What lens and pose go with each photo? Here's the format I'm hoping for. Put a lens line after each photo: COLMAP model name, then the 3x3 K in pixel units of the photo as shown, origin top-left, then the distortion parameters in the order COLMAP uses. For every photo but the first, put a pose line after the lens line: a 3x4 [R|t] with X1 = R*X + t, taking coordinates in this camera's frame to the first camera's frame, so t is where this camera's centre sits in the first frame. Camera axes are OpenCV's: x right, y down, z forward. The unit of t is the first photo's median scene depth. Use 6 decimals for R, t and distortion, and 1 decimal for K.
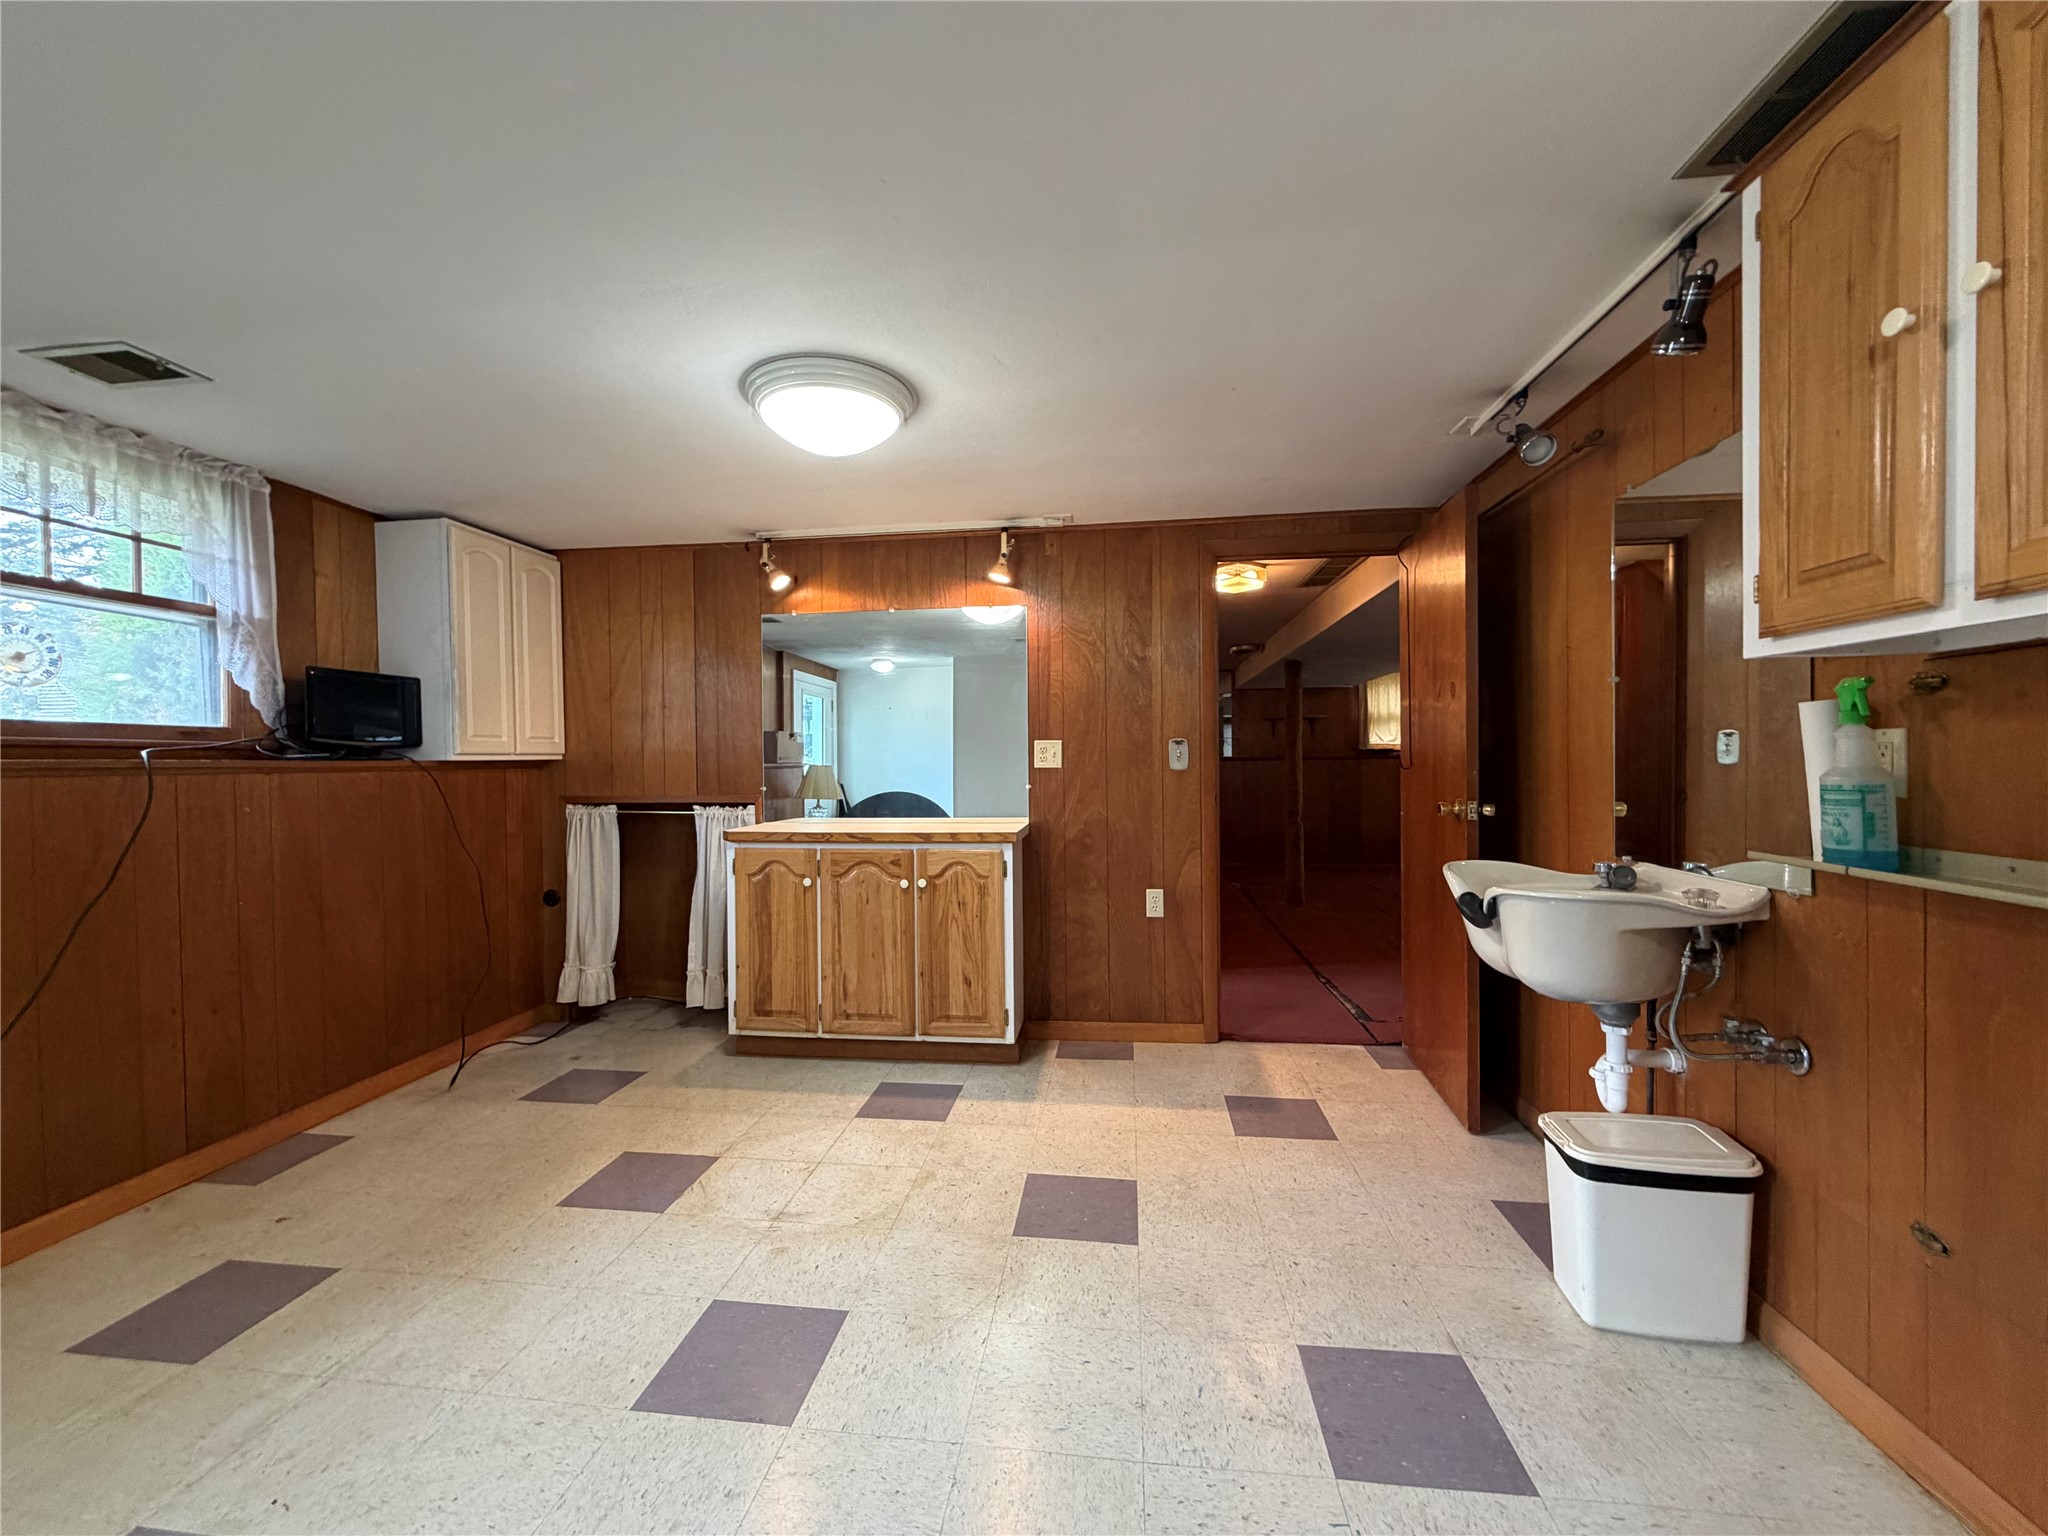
lens RADIAL K [[815.5, 0, 1019.3], [0, 815.5, 770.4], [0, 0, 1]] dist [0.000398, -0.000091]
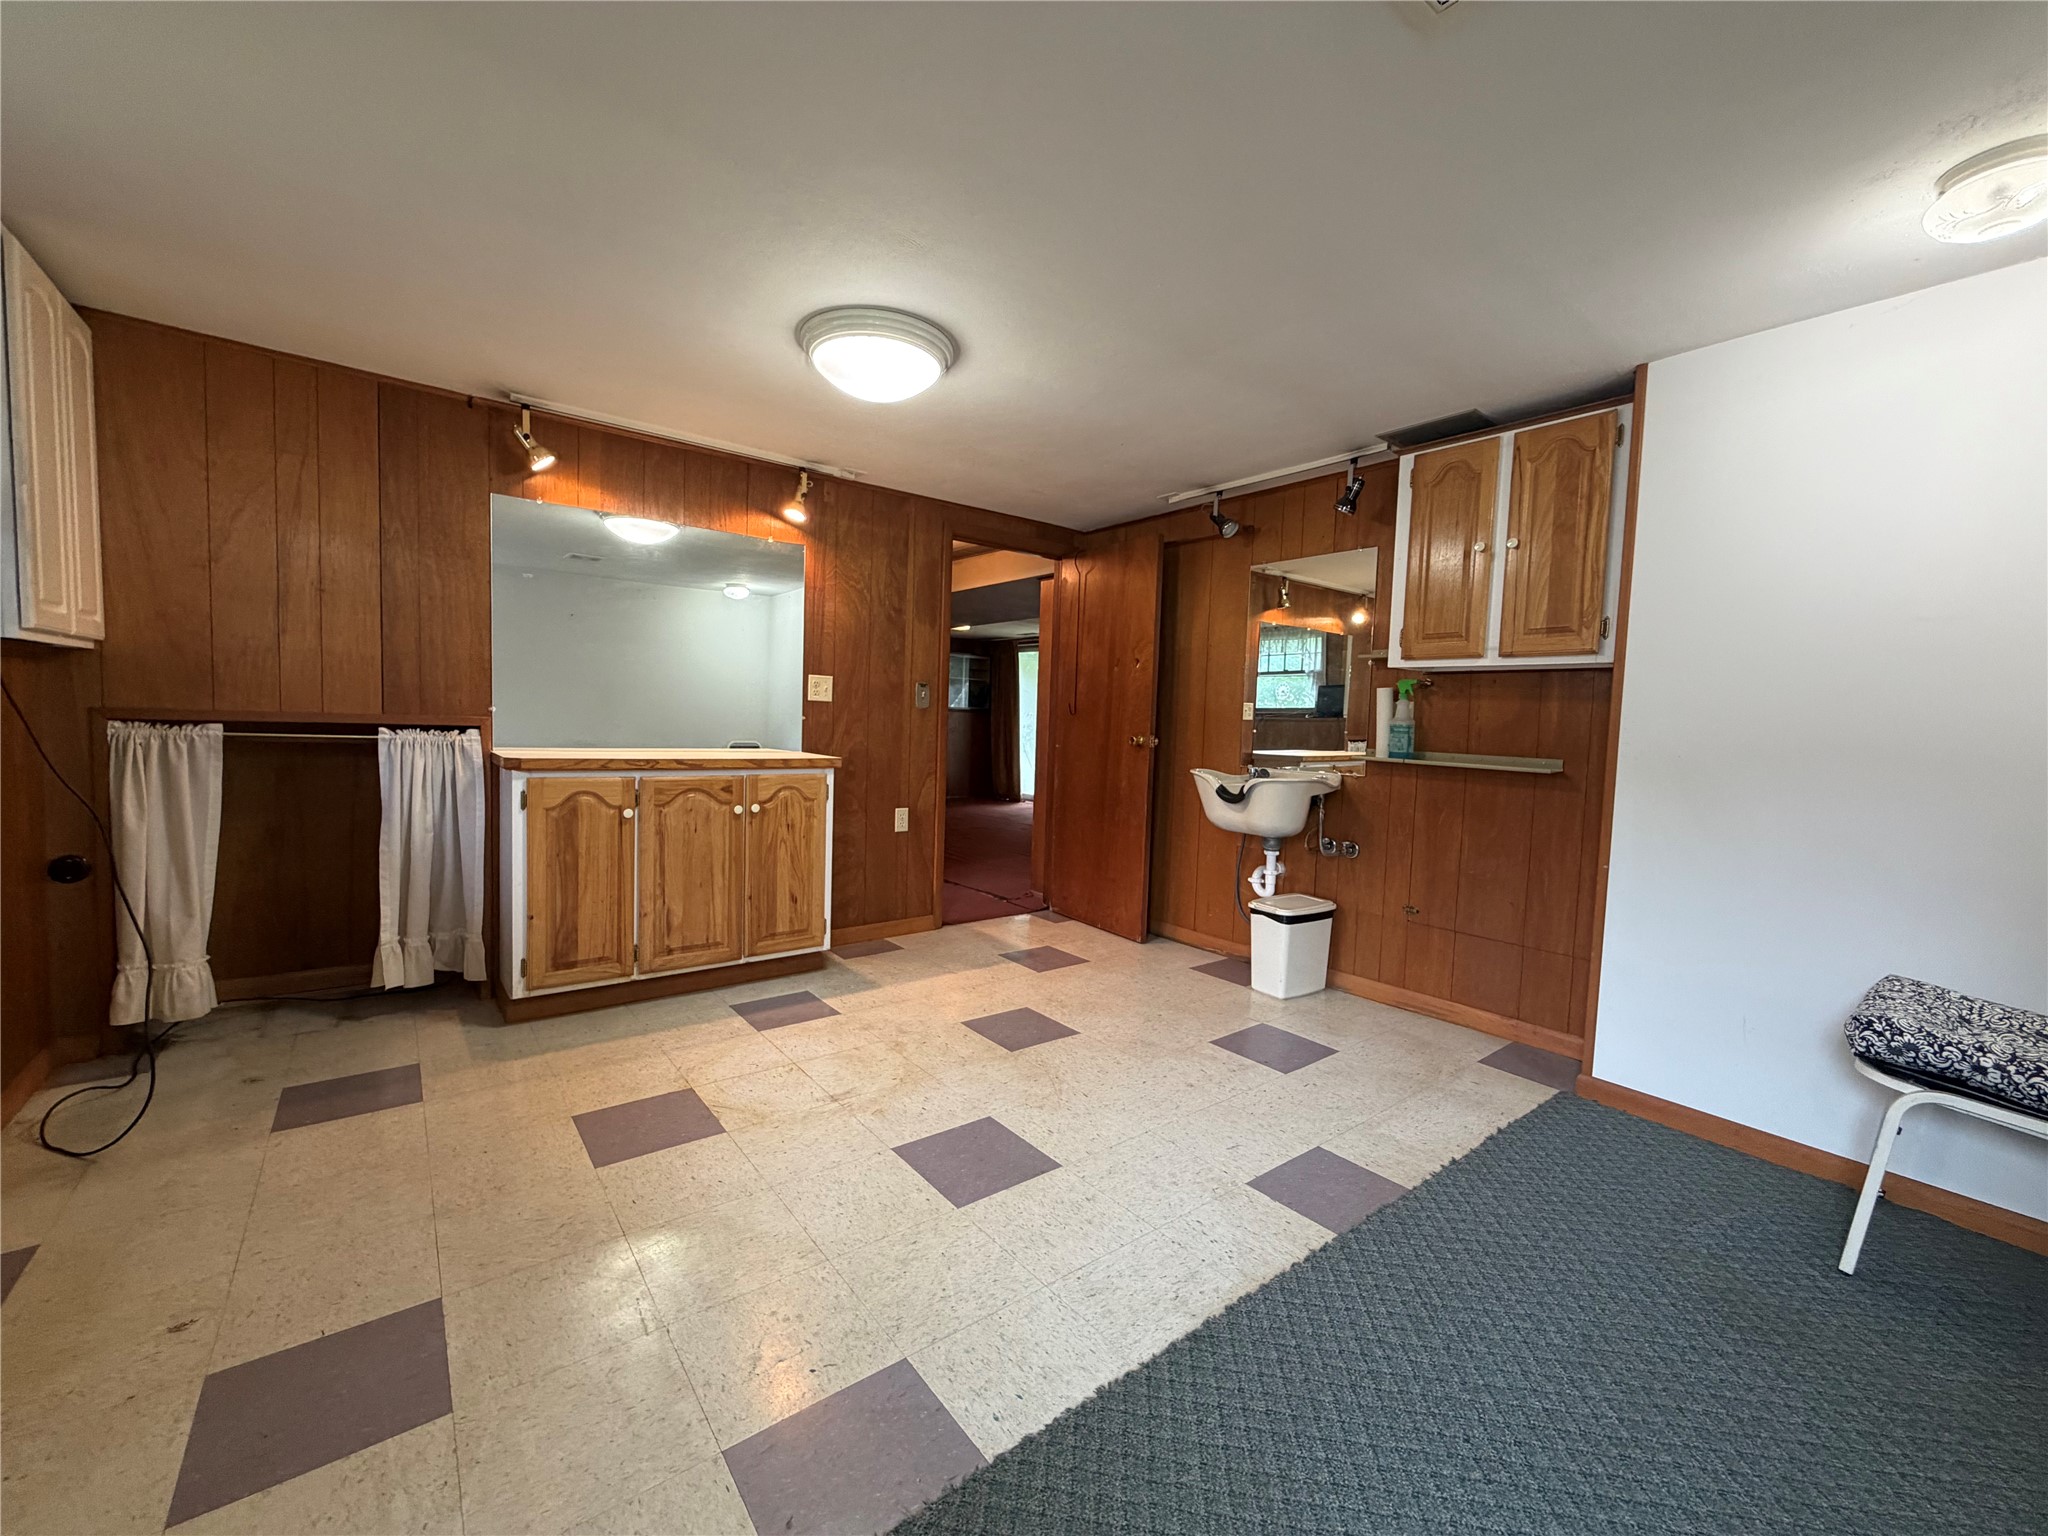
lens RADIAL K [[815.5, 0, 1019.3], [0, 815.5, 770.4], [0, 0, 1]] dist [0.000398, -0.000091]
pose [[0.705459, -0.010195, 0.708678, -0.594321], [-0.033469, 0.998302, 0.047679, 0.030687], [-0.707960, -0.057354, 0.703919, 0.051280]]
